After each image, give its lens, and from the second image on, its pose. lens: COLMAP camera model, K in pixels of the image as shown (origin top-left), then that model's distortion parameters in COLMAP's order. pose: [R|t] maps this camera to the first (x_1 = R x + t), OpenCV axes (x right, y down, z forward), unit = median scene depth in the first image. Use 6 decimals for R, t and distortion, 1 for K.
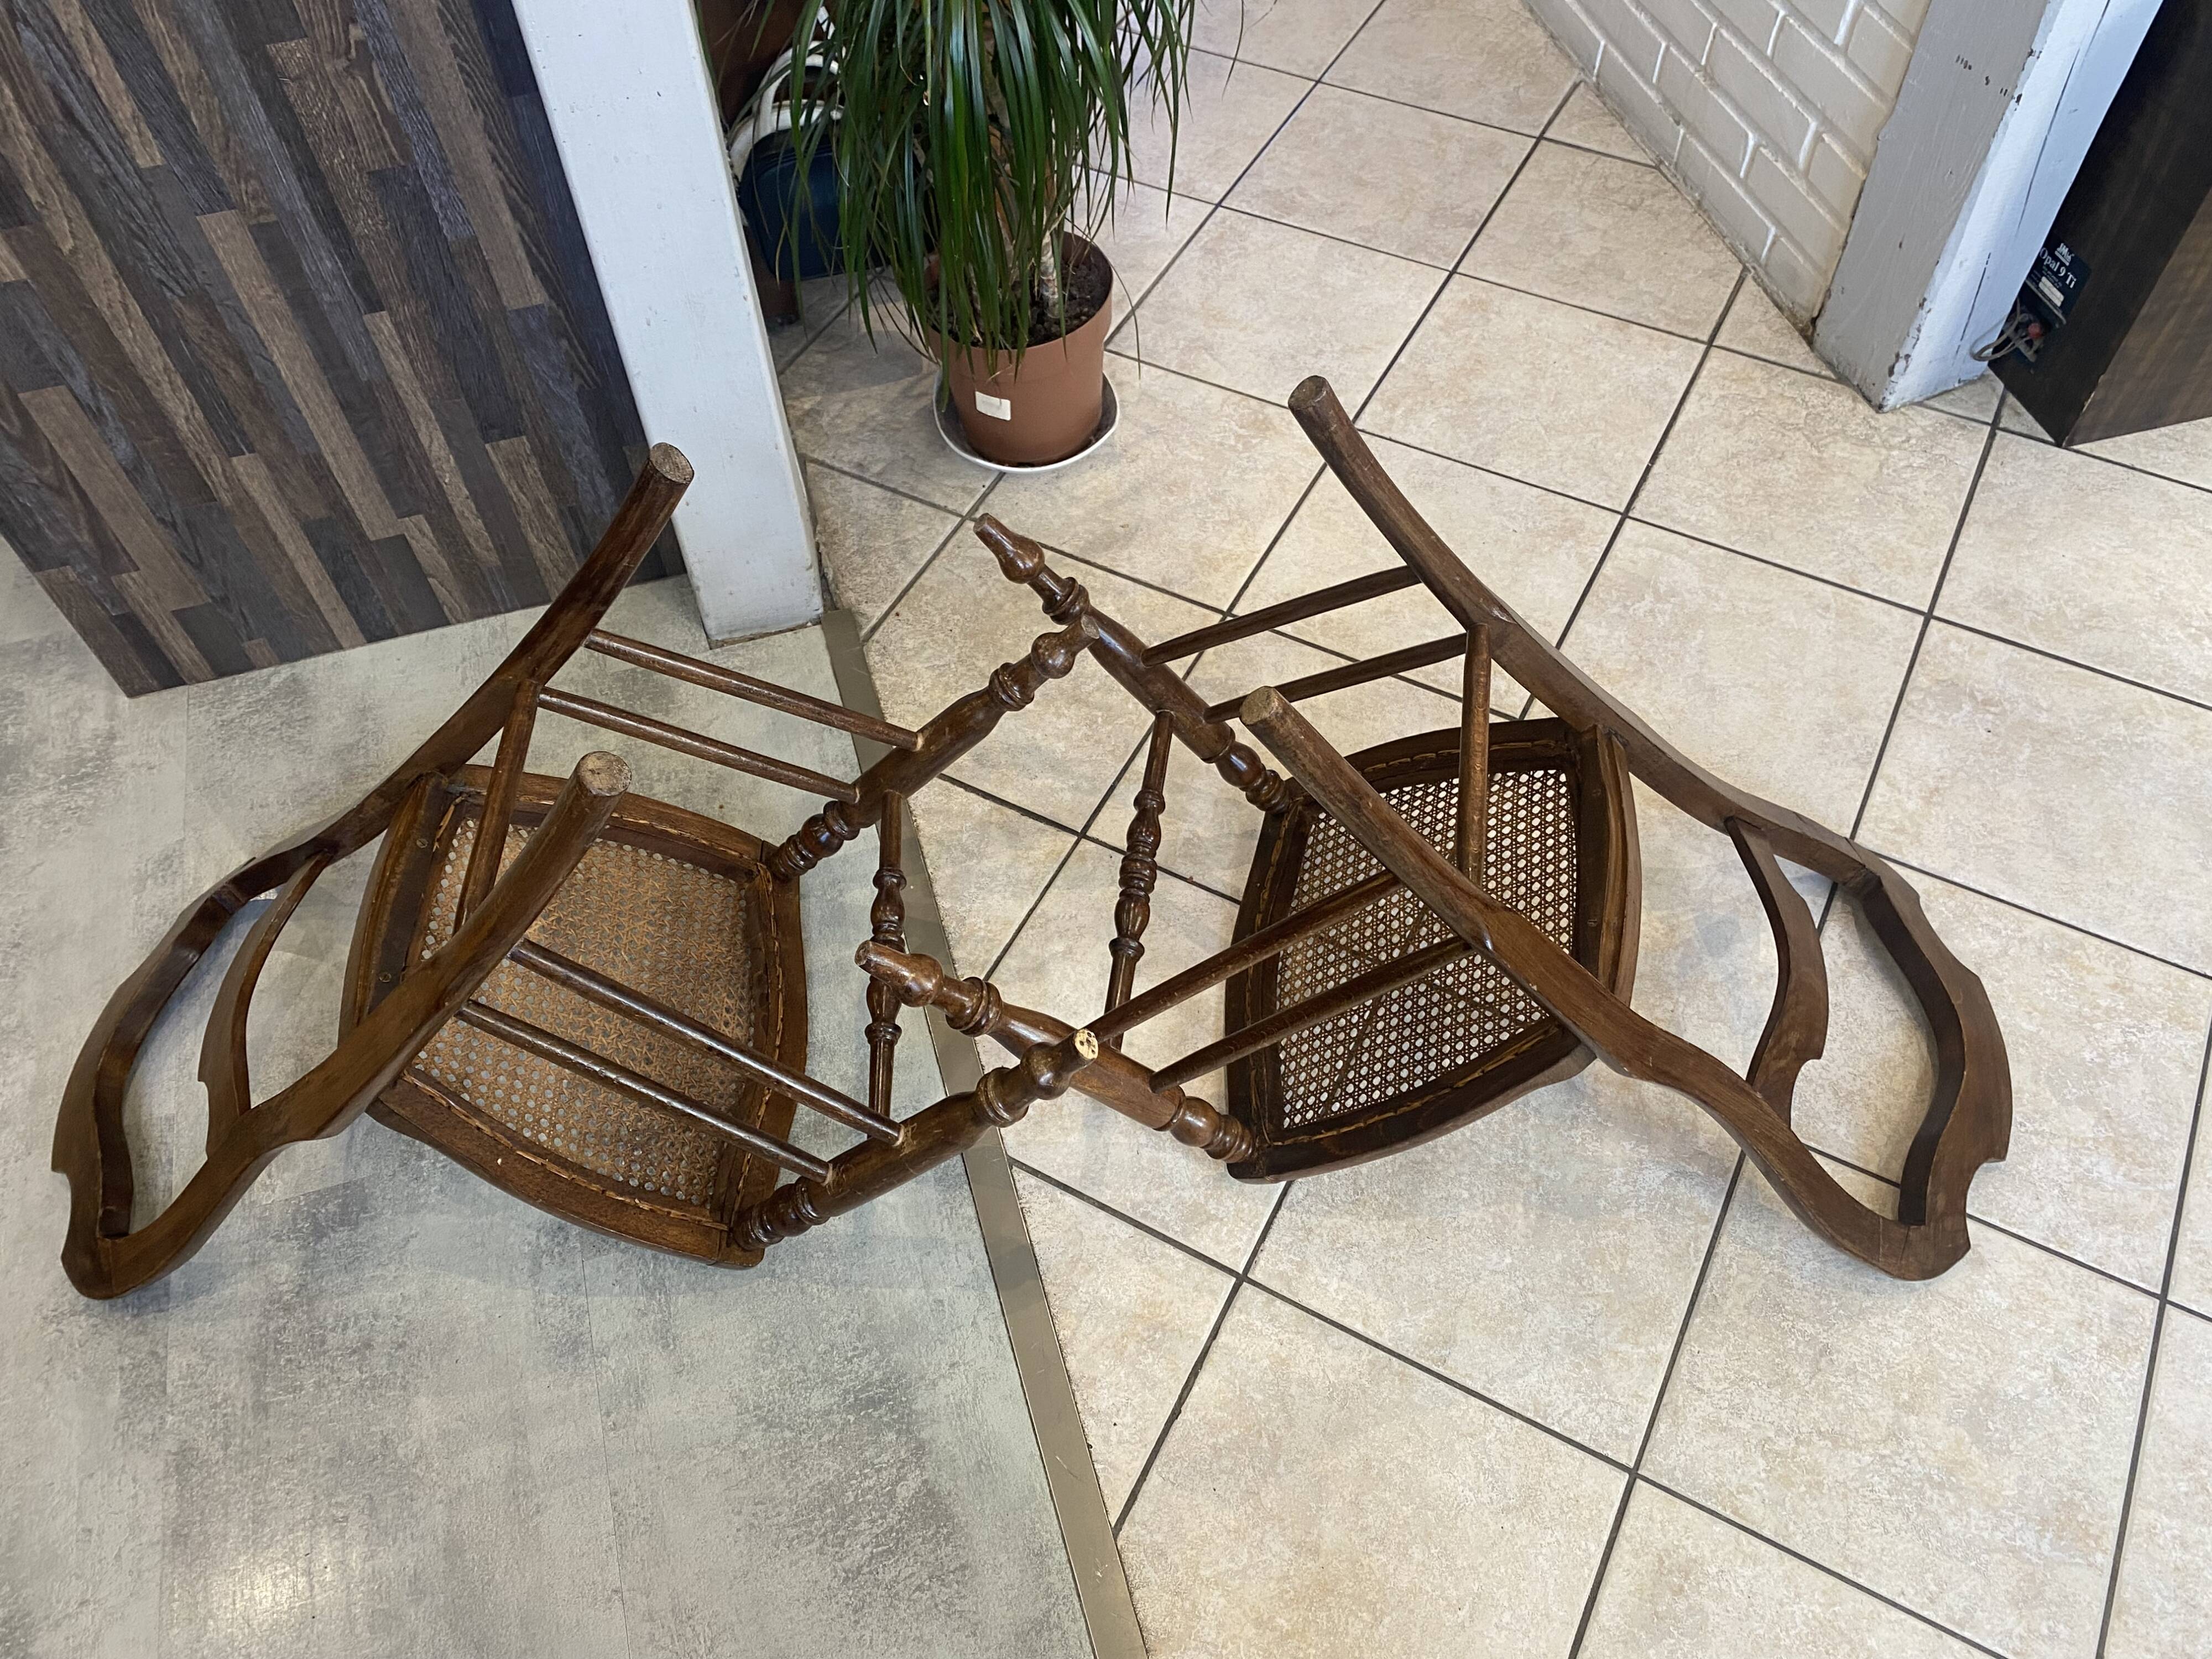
lens RADIAL K [[1694.2, 0, 1104.5], [0, 1694.2, 824.3], [0, 0, 1]] dist [0.027695, -0.028433]
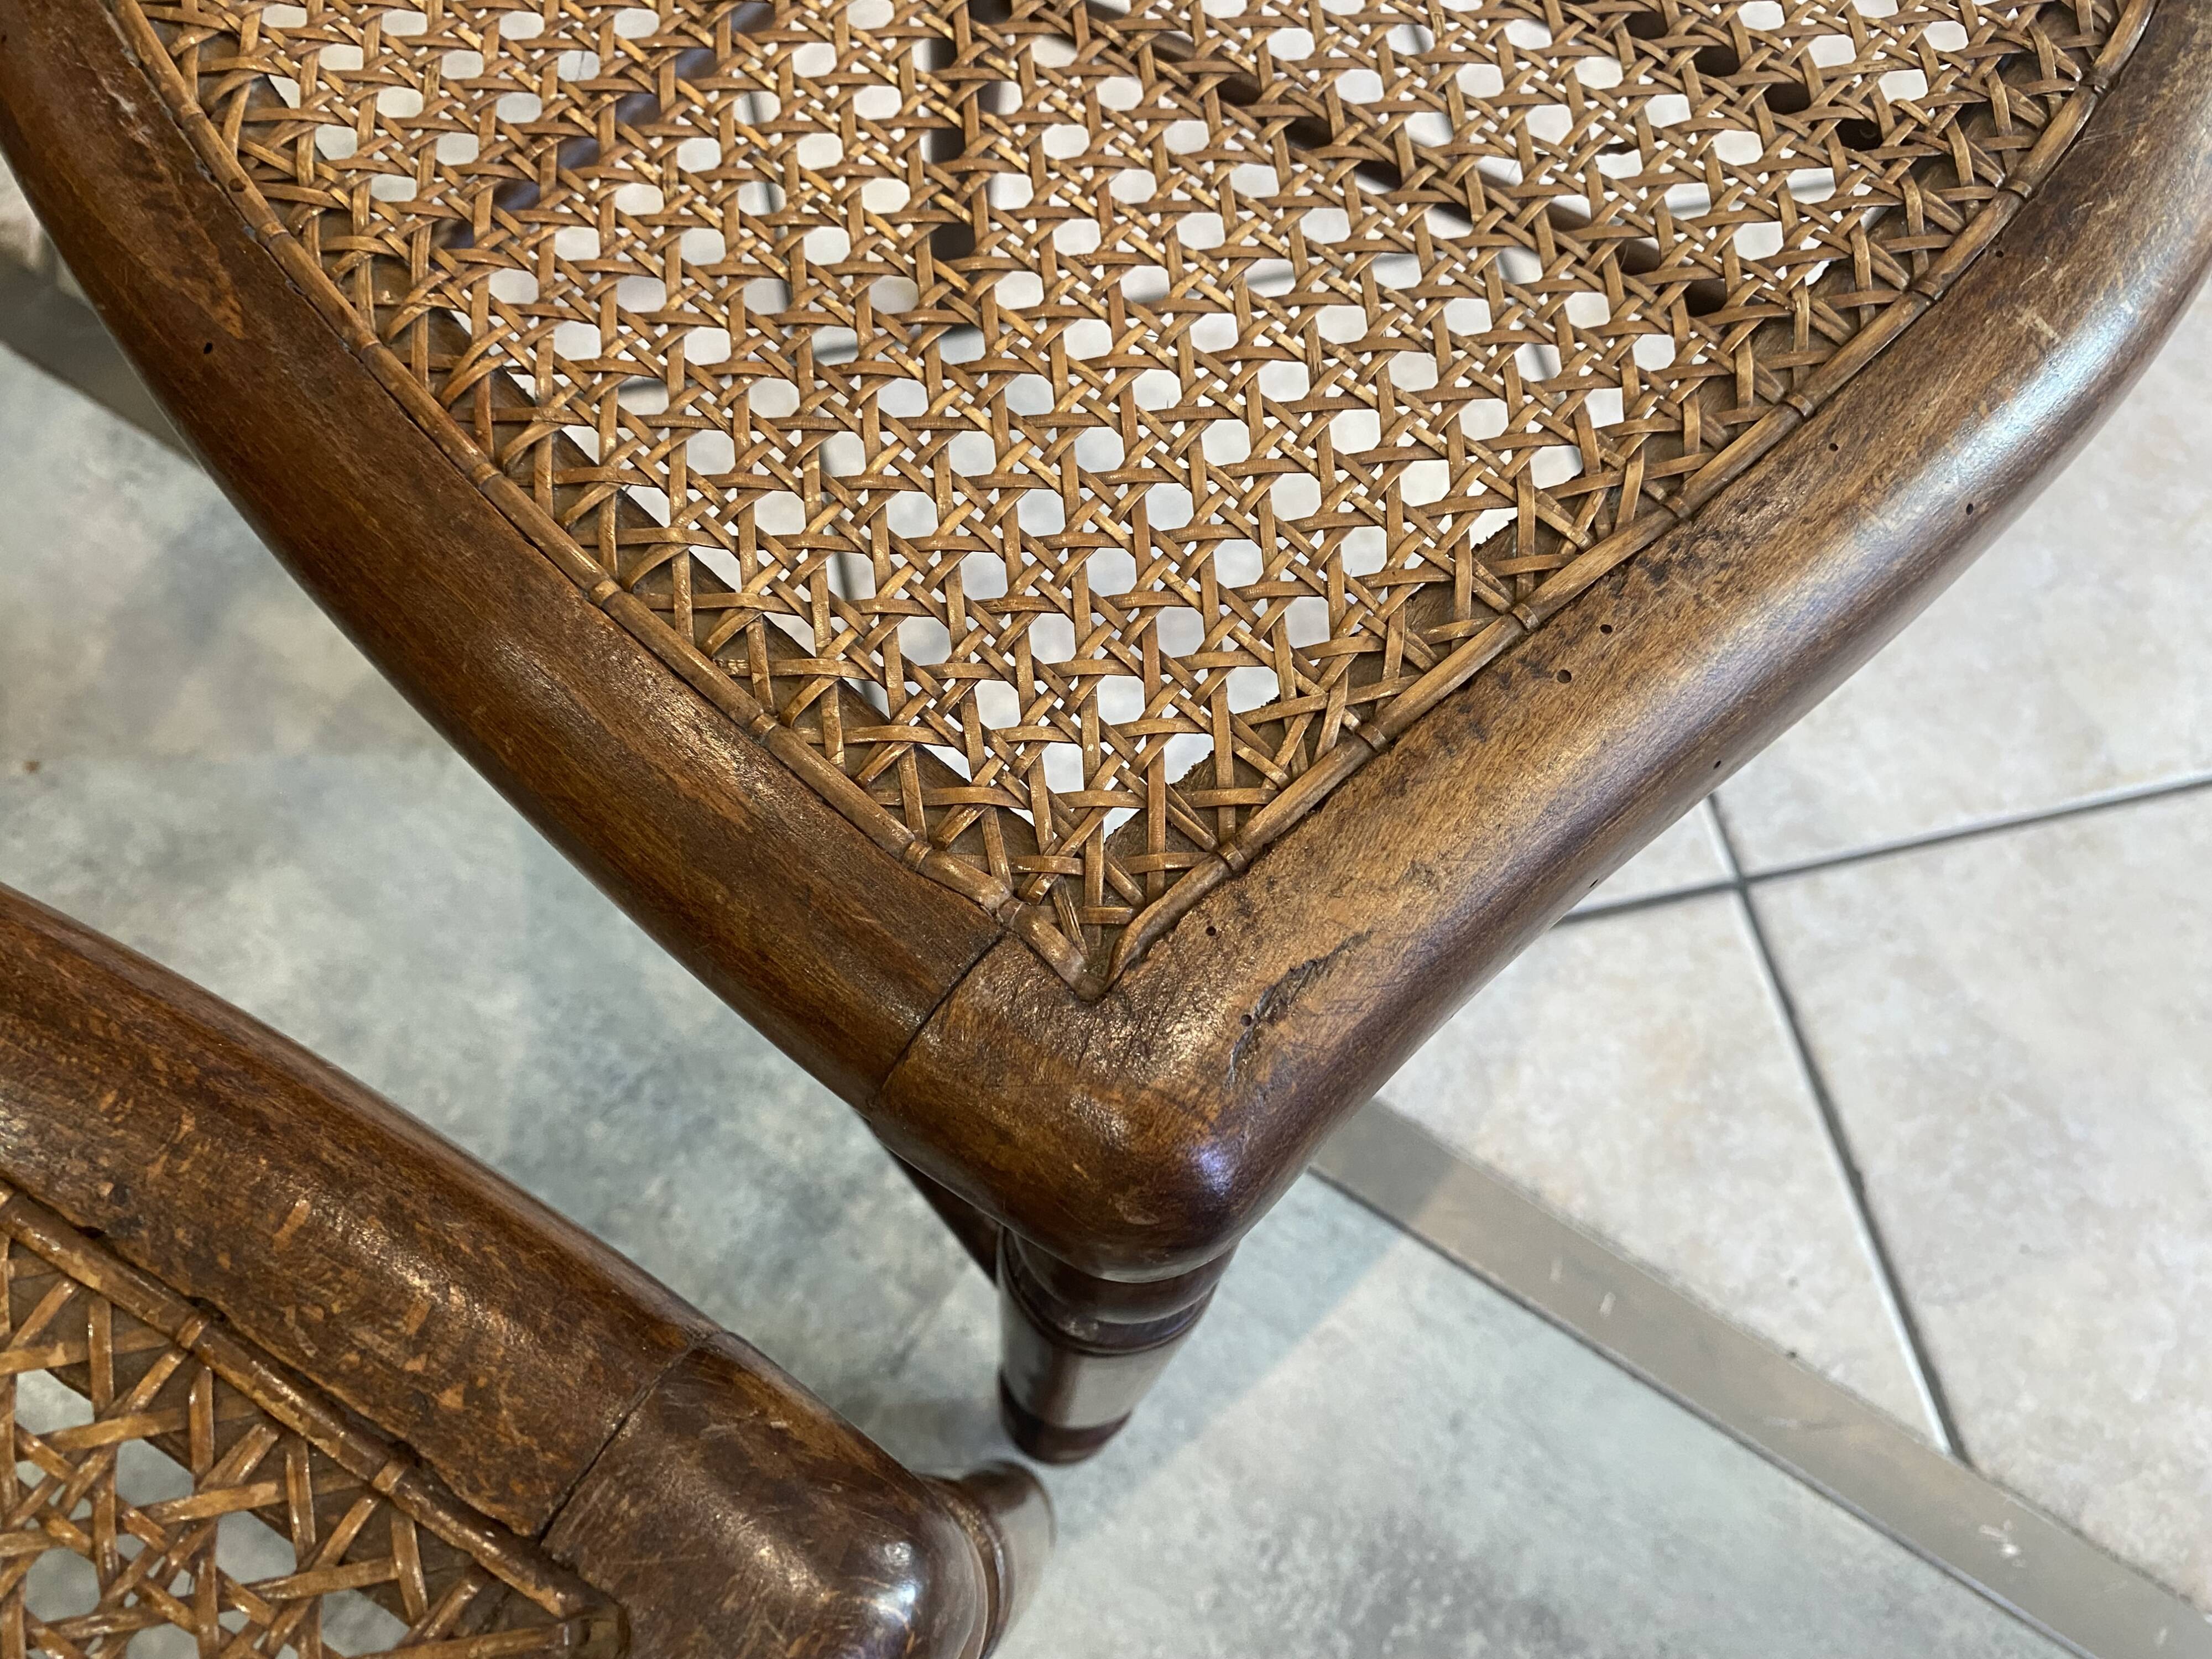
lens RADIAL K [[1694.2, 0, 1128.4], [0, 1694.2, 816.9], [0, 0, 1]] dist [0.027695, -0.028433]
pose [[0.758675, -0.592221, 0.271453, -0.149395], [0.513023, 0.799923, 0.311337, 0.005428], [-0.401522, -0.096942, 0.910704, 0.526410]]
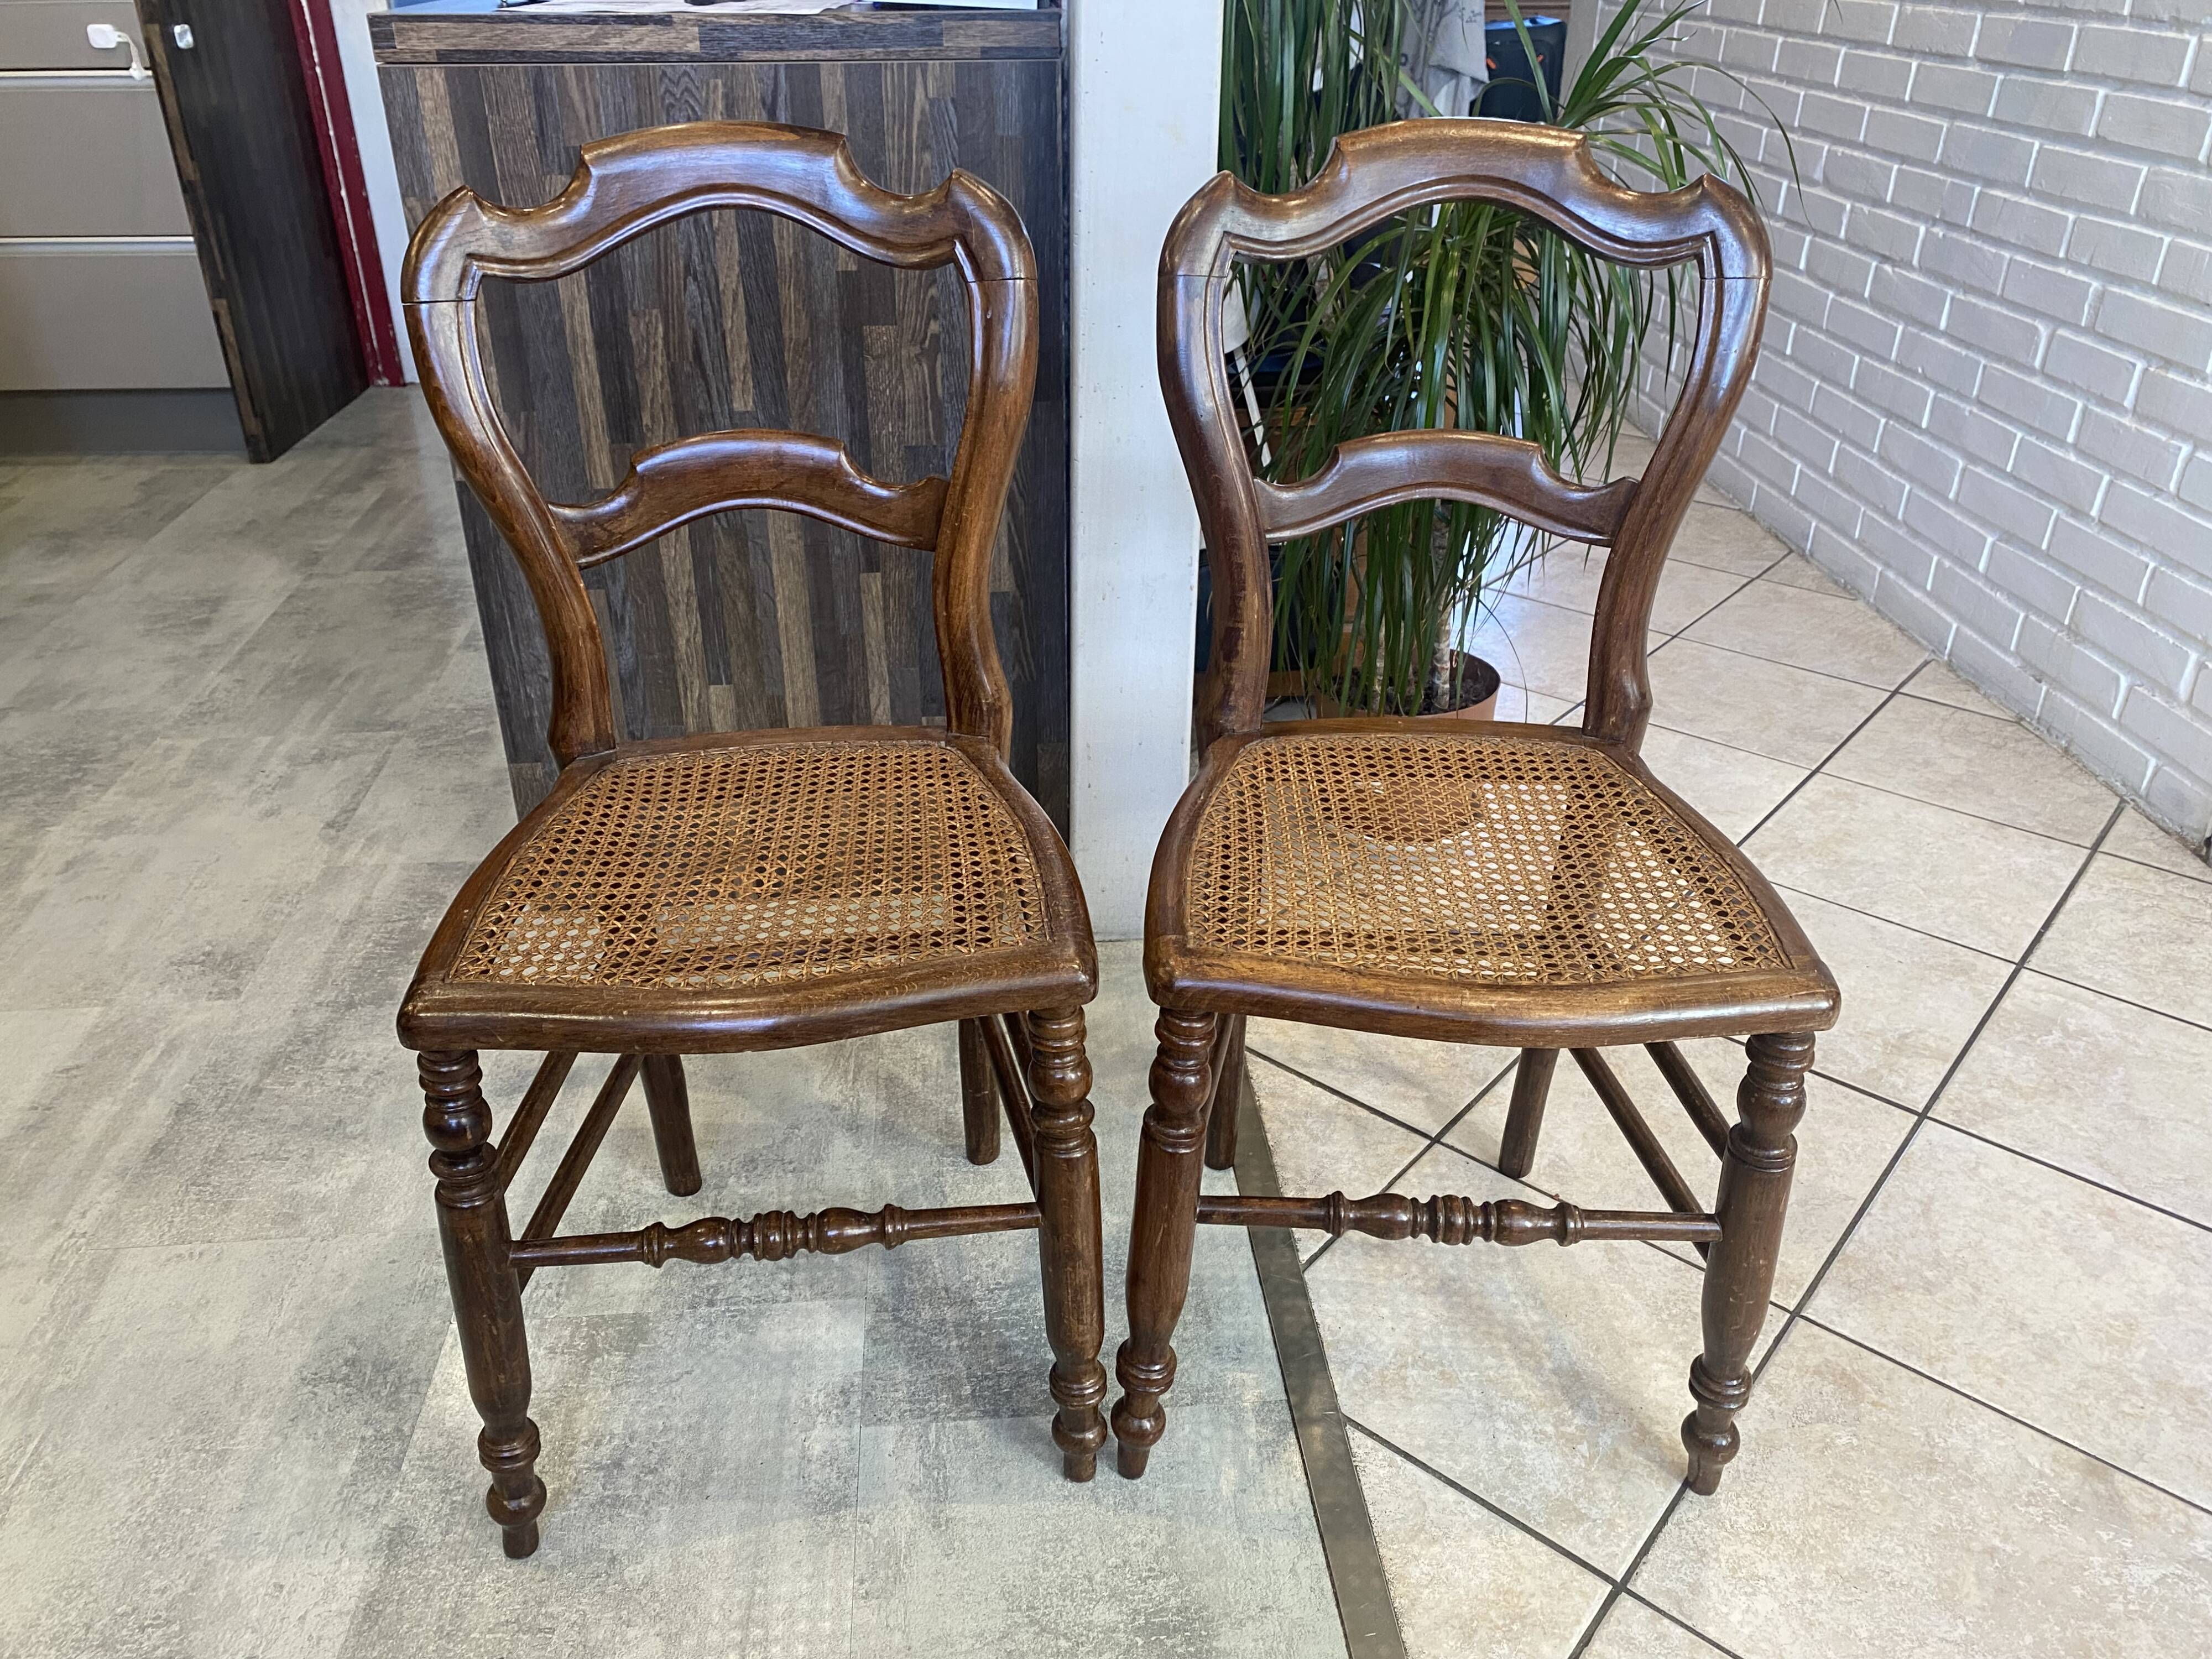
lens RADIAL K [[1694.2, 0, 1086.8], [0, 1694.2, 814.6], [0, 0, 1]] dist [0.027695, -0.028433]
pose [[0.978134, 0.122487, -0.168078, -0.067230], [-0.183015, 0.890818, -0.415872, 0.274610], [0.098788, 0.437540, 0.893756, 0.057451]]
